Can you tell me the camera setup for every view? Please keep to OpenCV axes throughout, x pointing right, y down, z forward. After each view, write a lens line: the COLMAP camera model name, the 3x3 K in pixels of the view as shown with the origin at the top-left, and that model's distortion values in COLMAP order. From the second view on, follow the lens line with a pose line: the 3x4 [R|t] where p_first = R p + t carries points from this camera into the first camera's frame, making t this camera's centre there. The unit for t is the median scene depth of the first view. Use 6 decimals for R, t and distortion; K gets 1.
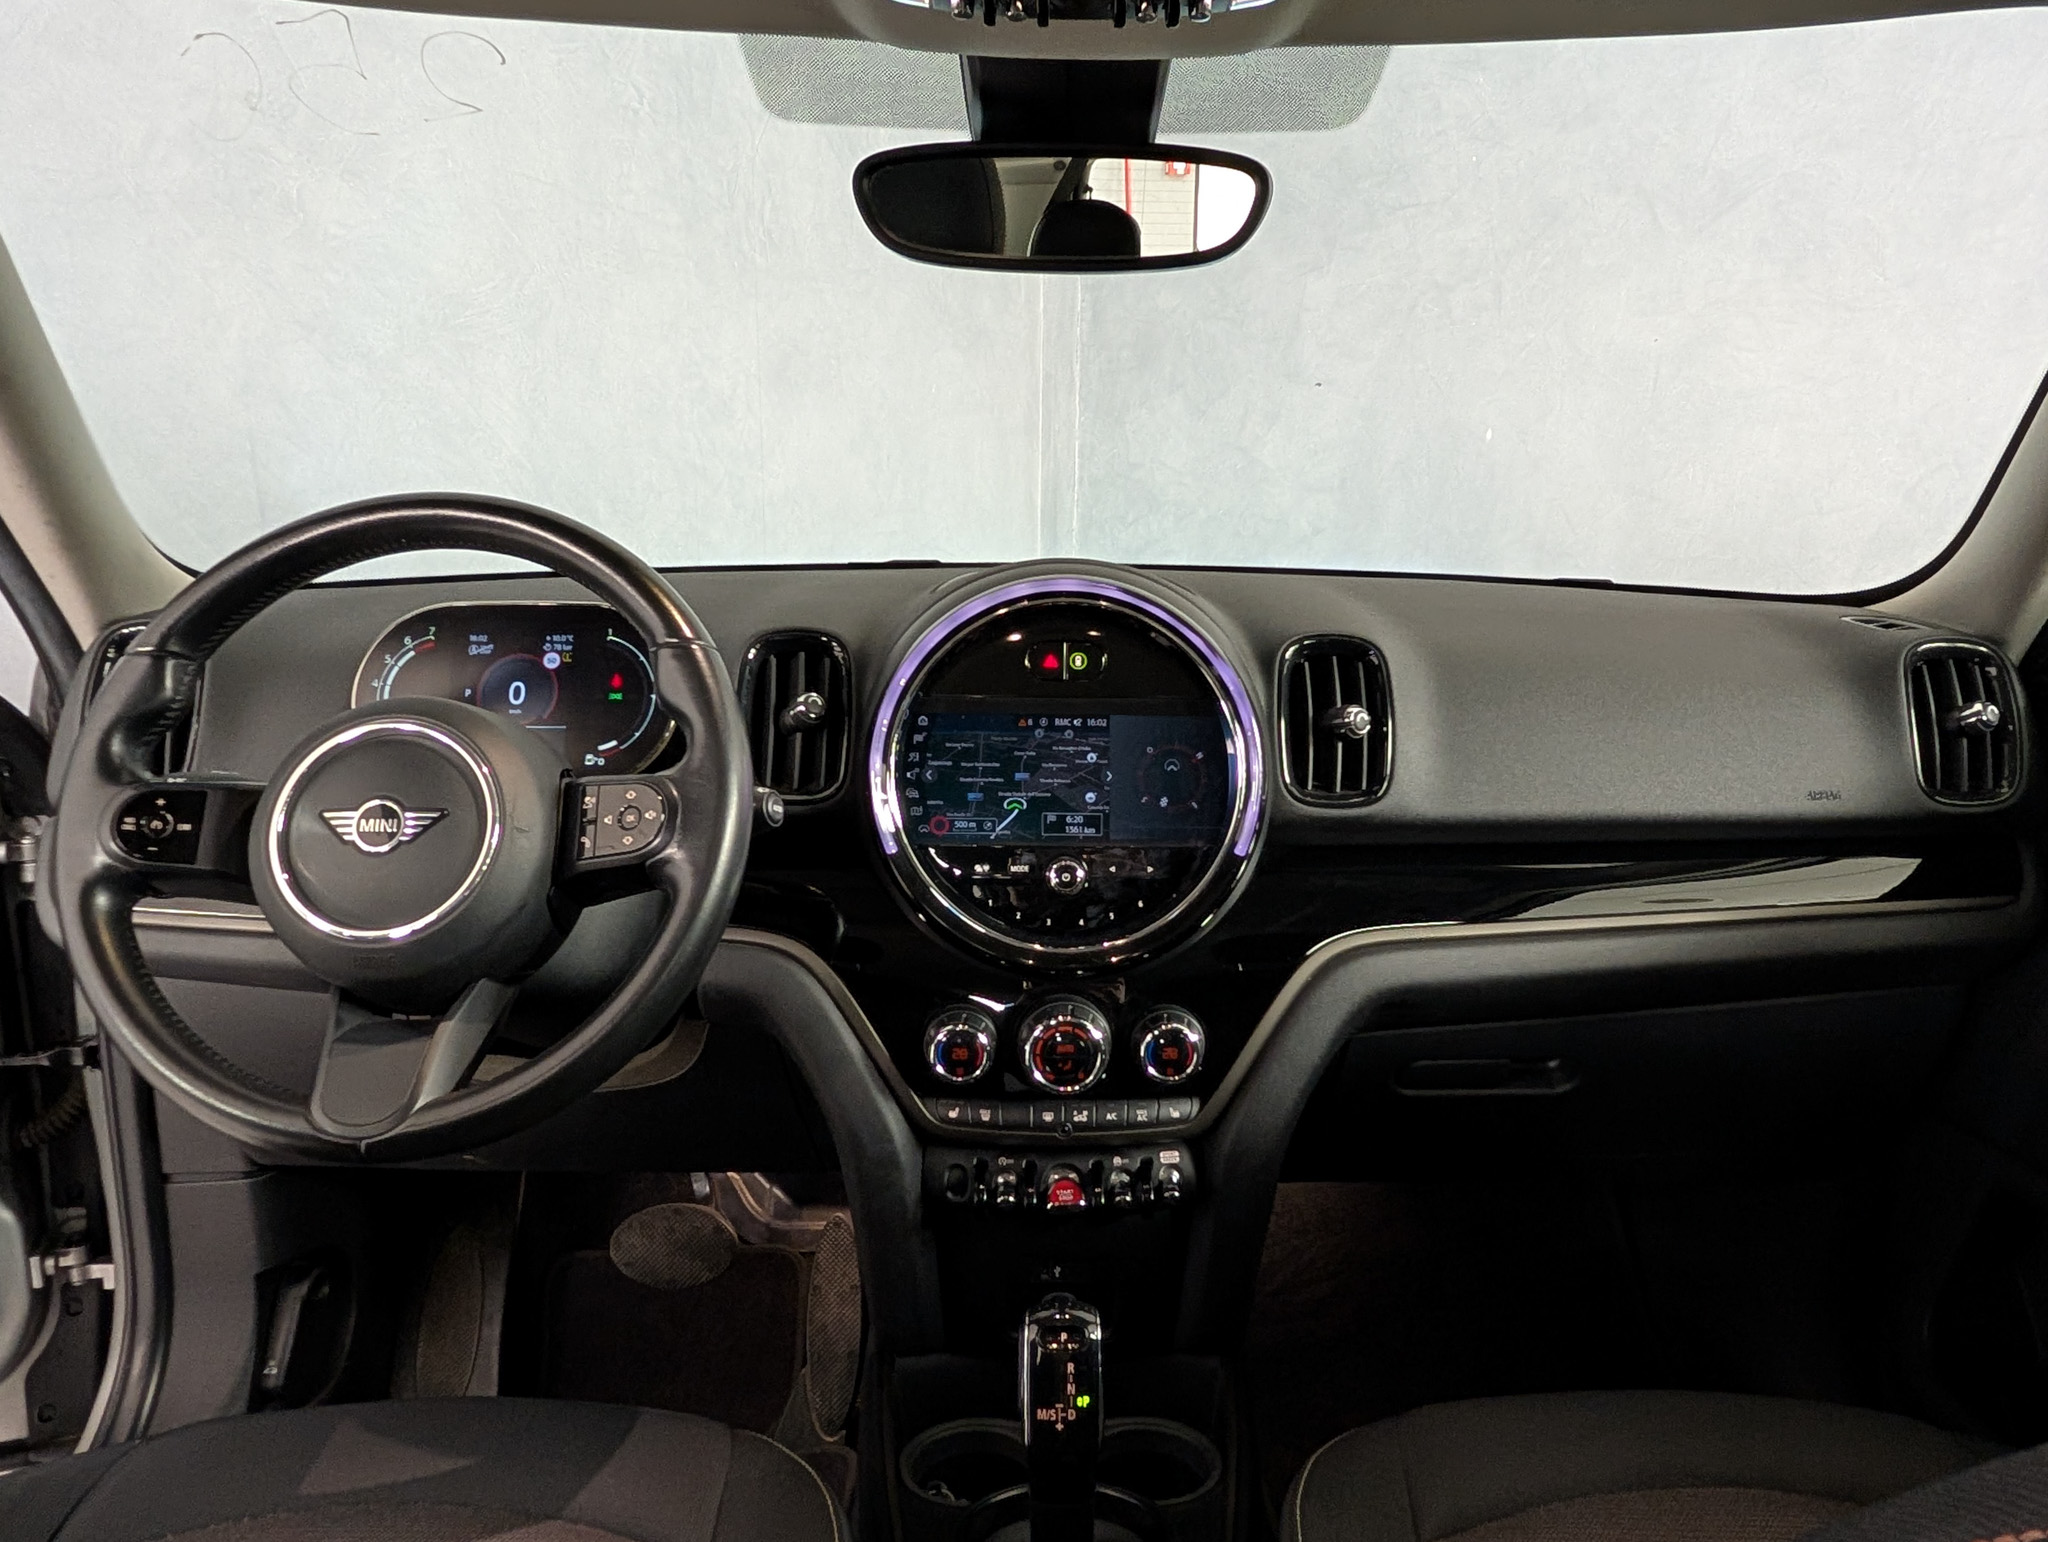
lens RADIAL K [[1461.3, 0, 1024.0], [0, 1461.3, 771.0], [0, 0, 1]] dist [0.005860, 0.002044]
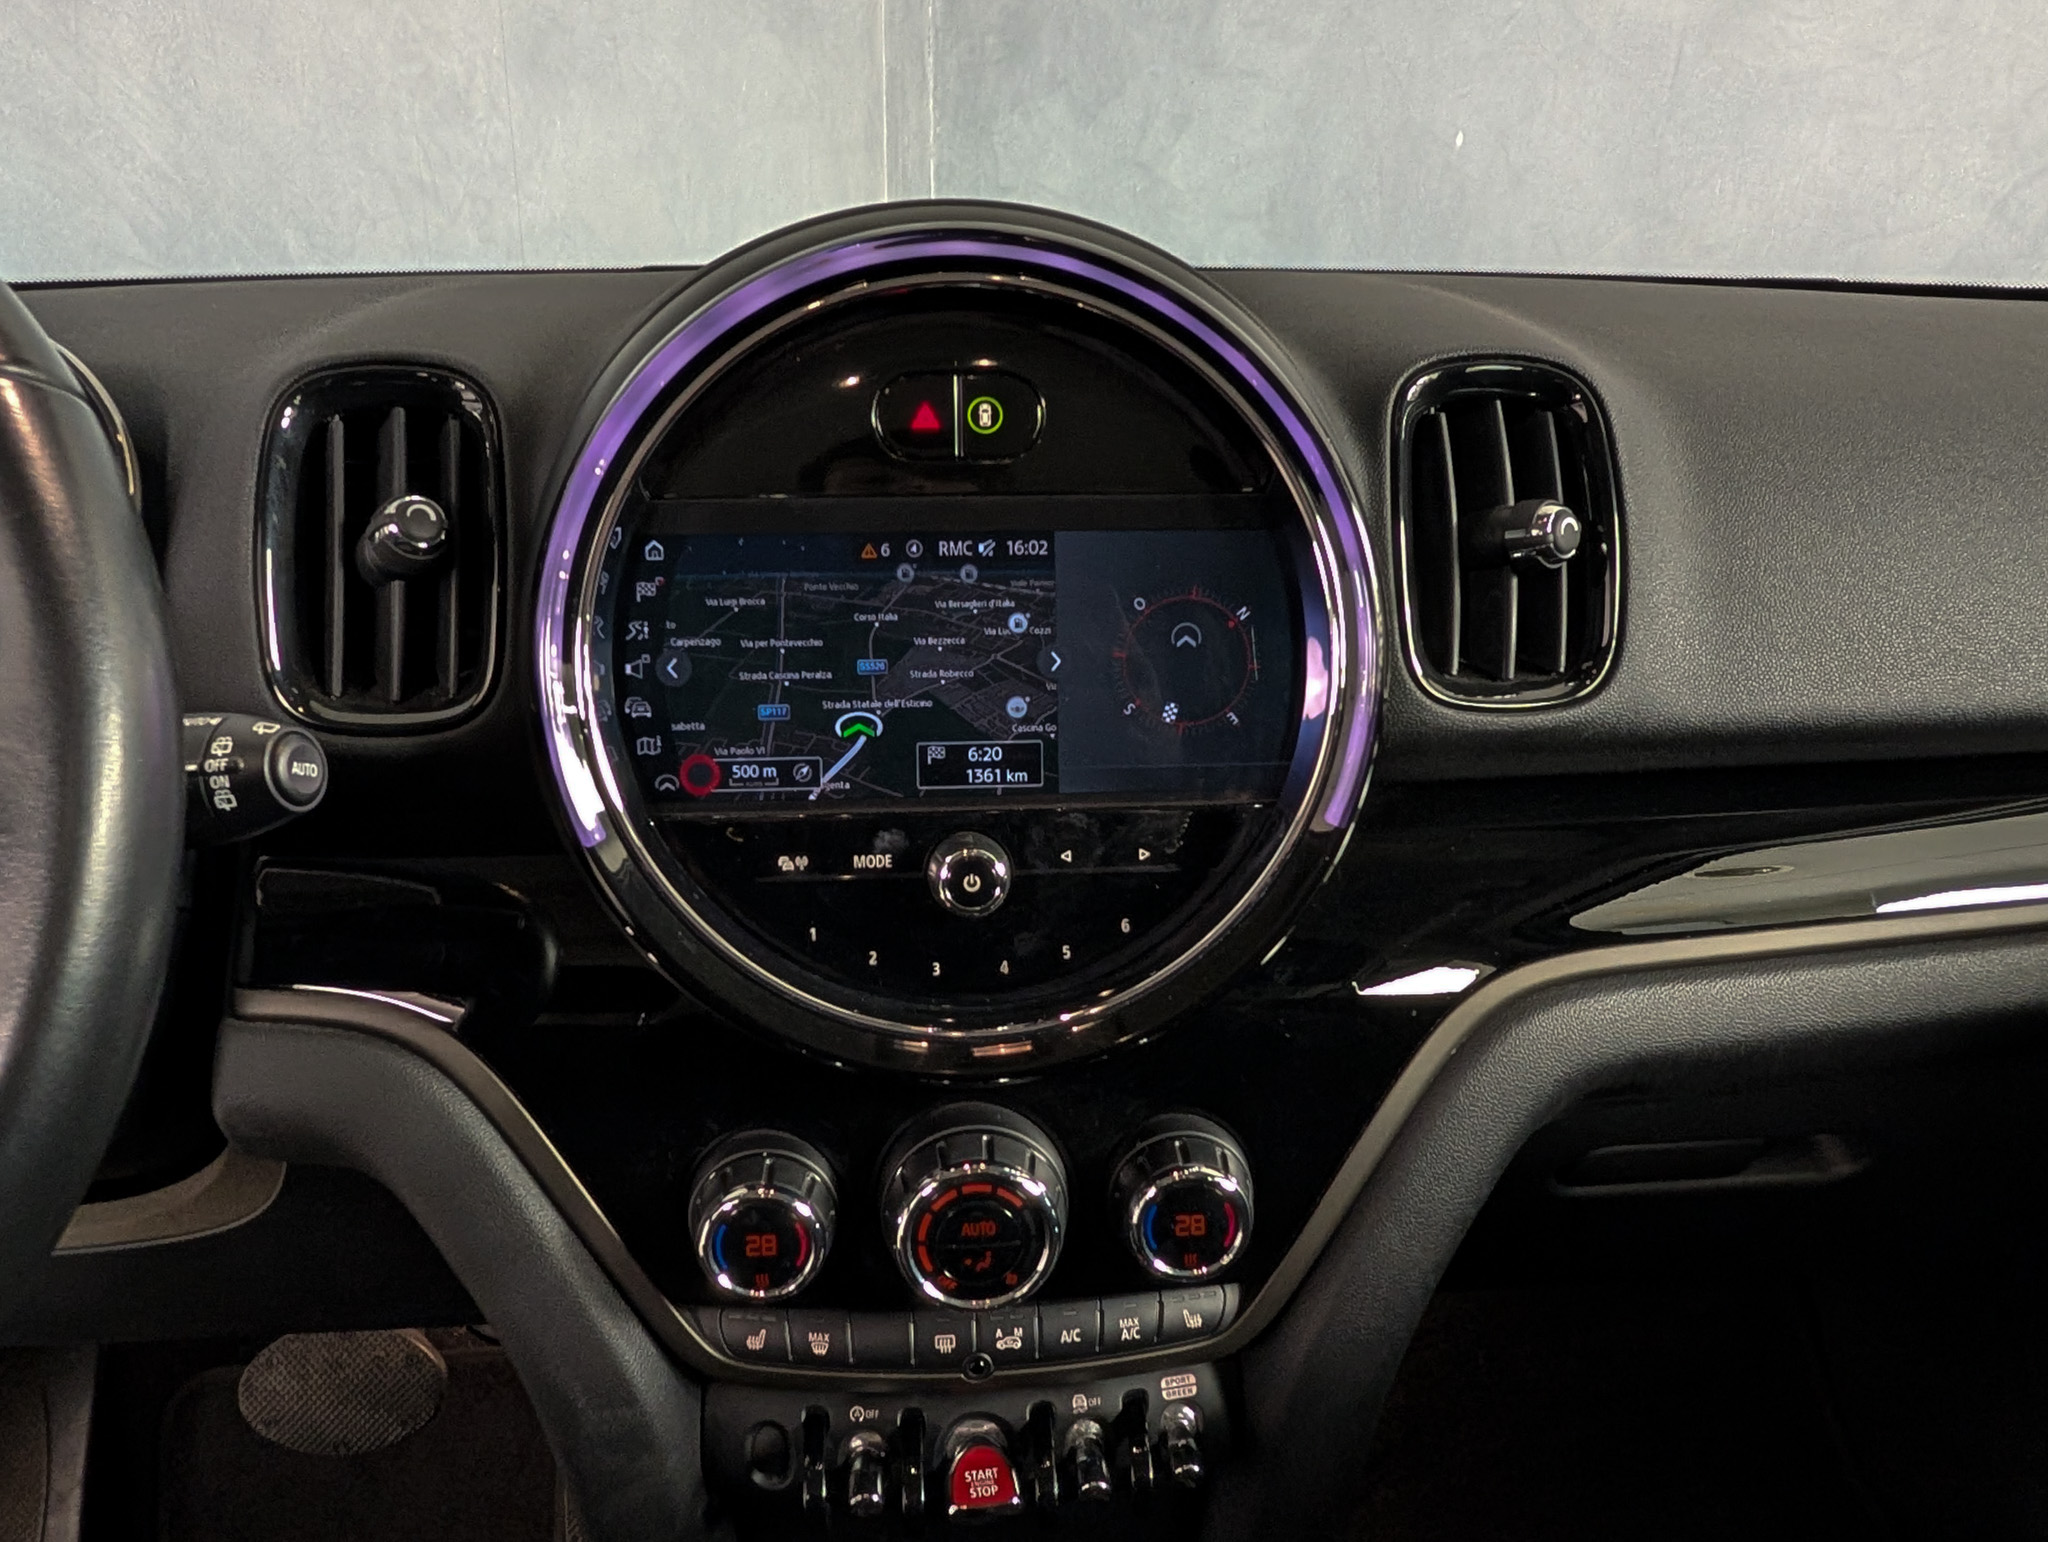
lens RADIAL K [[1585.6, 0, 989.0], [0, 1585.6, 778.9], [0, 0, 1]] dist [-0.006538, 0.000854]
pose [[0.997354, -0.030289, 0.066095, 0.001516], [0.021397, 0.991110, 0.131313, -0.026567], [-0.069485, -0.129551, 0.989135, 0.482955]]
